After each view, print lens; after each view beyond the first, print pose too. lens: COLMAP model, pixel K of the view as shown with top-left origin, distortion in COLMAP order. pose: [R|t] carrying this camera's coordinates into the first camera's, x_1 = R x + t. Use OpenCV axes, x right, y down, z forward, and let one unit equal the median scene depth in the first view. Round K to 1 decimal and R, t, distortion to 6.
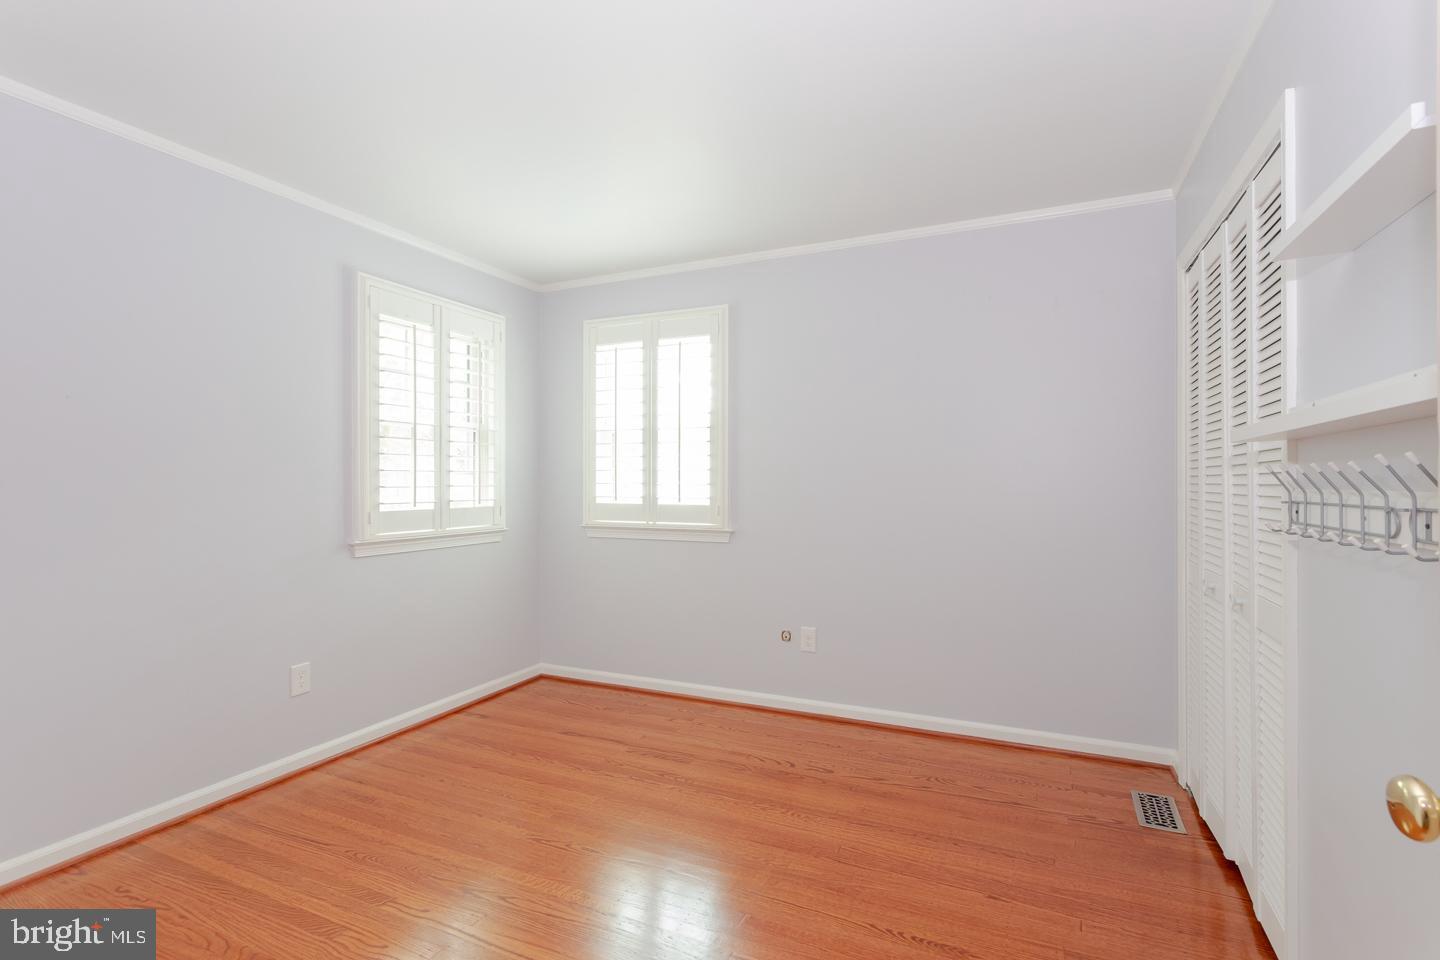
lens RADIAL K [[691.8, 0, 708.8], [0, 691.8, 483.6], [0, 0, 1]] dist [0.000560, -0.000271]
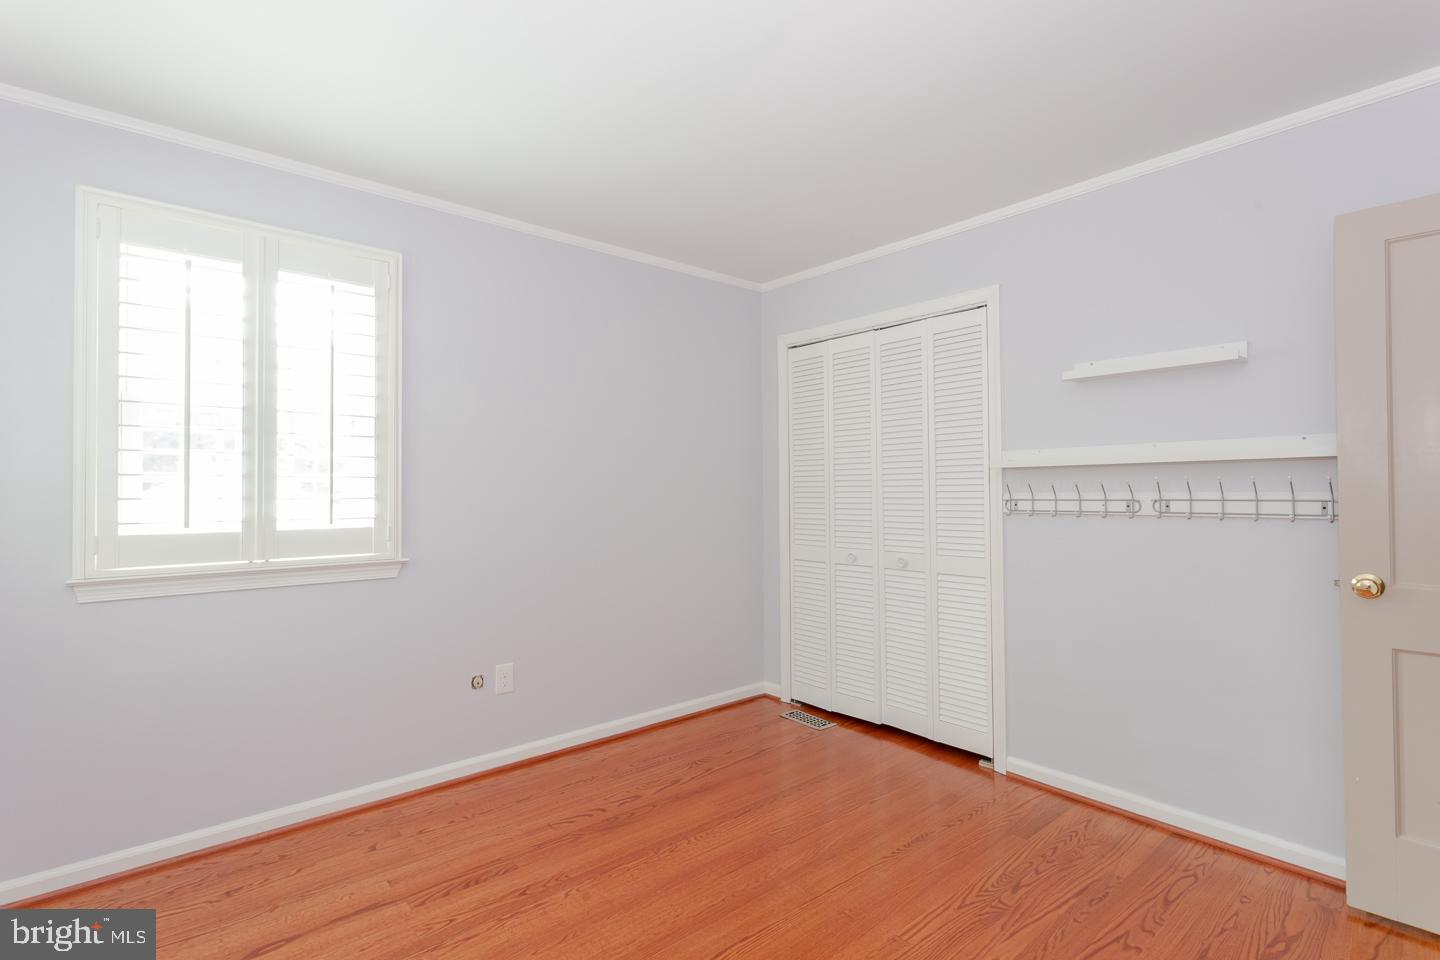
lens RADIAL K [[691.8, 0, 708.8], [0, 691.8, 483.6], [0, 0, 1]] dist [0.000560, -0.000271]
pose [[0.402650, 0.010733, 0.915291, -0.512776], [0.009820, 0.999823, -0.016044, 0.001116], [-0.915301, 0.015448, 0.402474, 0.402902]]
